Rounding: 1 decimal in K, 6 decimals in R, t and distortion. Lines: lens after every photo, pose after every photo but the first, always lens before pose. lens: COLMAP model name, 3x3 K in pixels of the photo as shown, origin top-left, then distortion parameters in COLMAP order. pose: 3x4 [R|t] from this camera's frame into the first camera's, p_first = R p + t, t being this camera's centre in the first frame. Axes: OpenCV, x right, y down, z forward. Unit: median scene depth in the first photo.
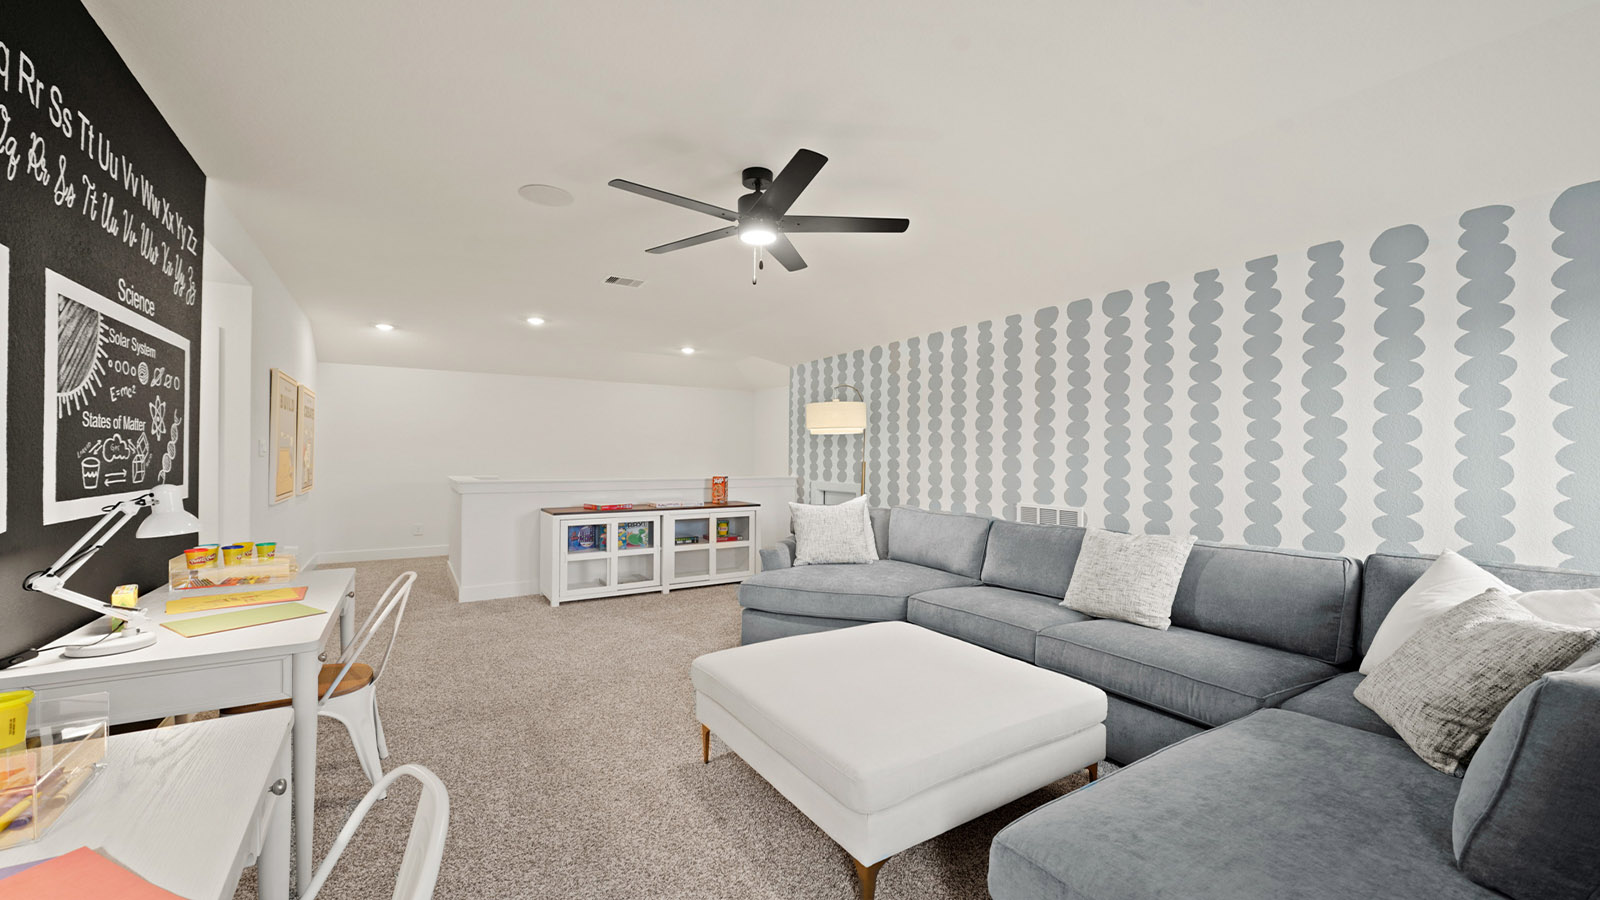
lens RADIAL K [[641.4, 0, 807.3], [0, 641.4, 452.9], [0, 0, 1]] dist [-0.005371, 0.000866]
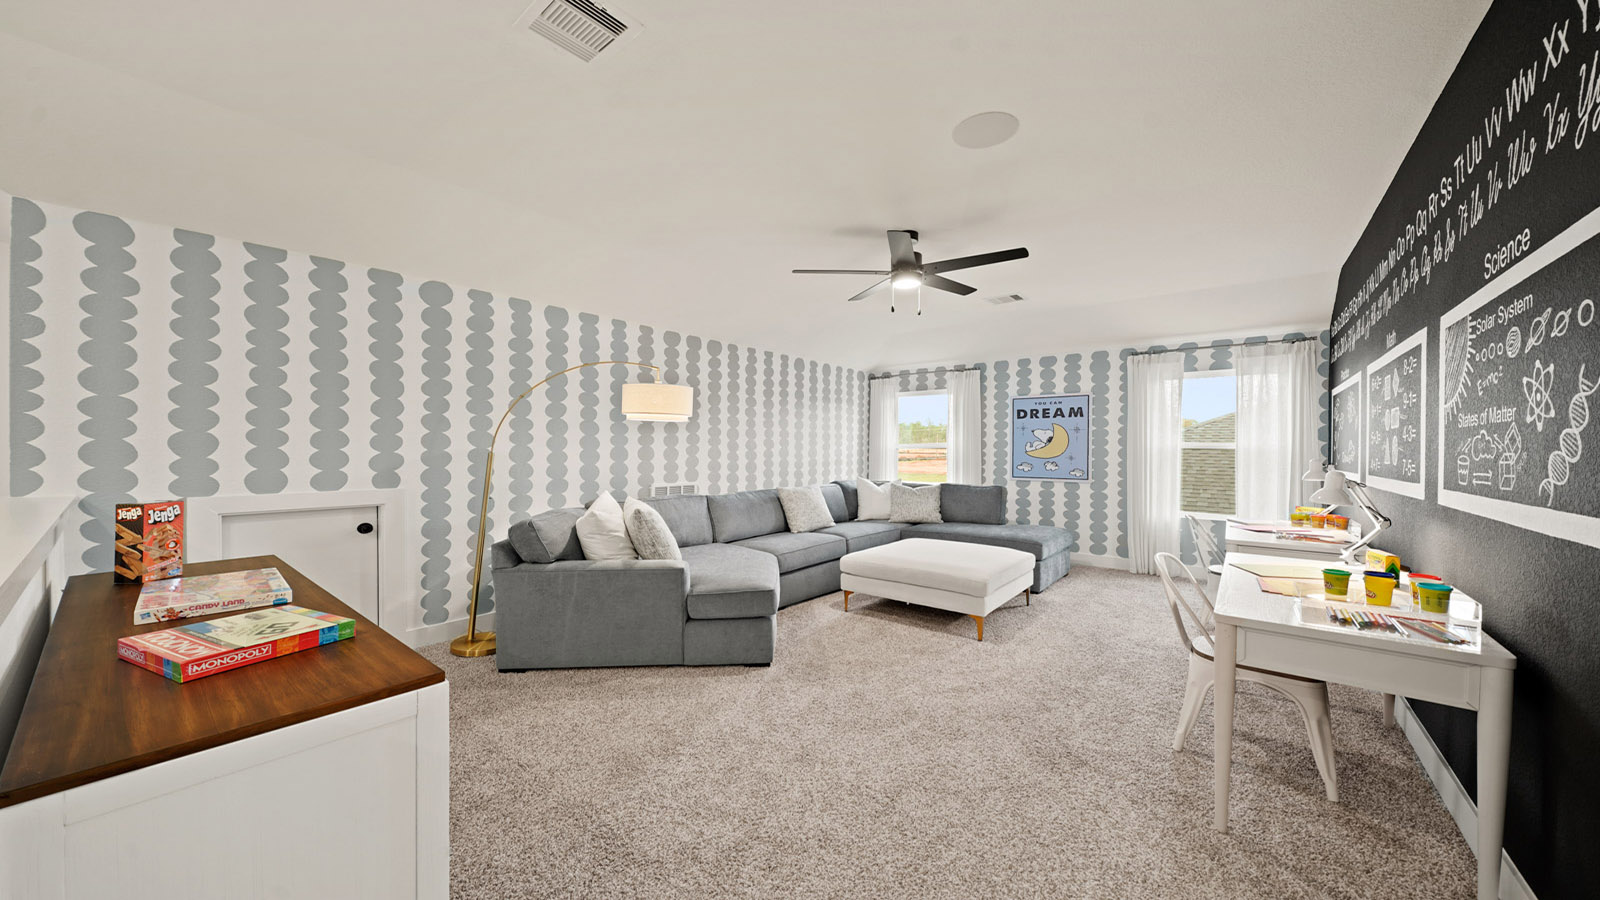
lens RADIAL K [[545.5, 0, 809.6], [0, 545.5, 452.0], [0, 0, 1]] dist [-0.008854, 0.000475]
pose [[-0.336807, -0.012745, 0.941487, -0.875166], [-0.013062, 0.999875, 0.008863, 0.004179], [-0.941483, -0.009312, -0.336932, 1.274566]]
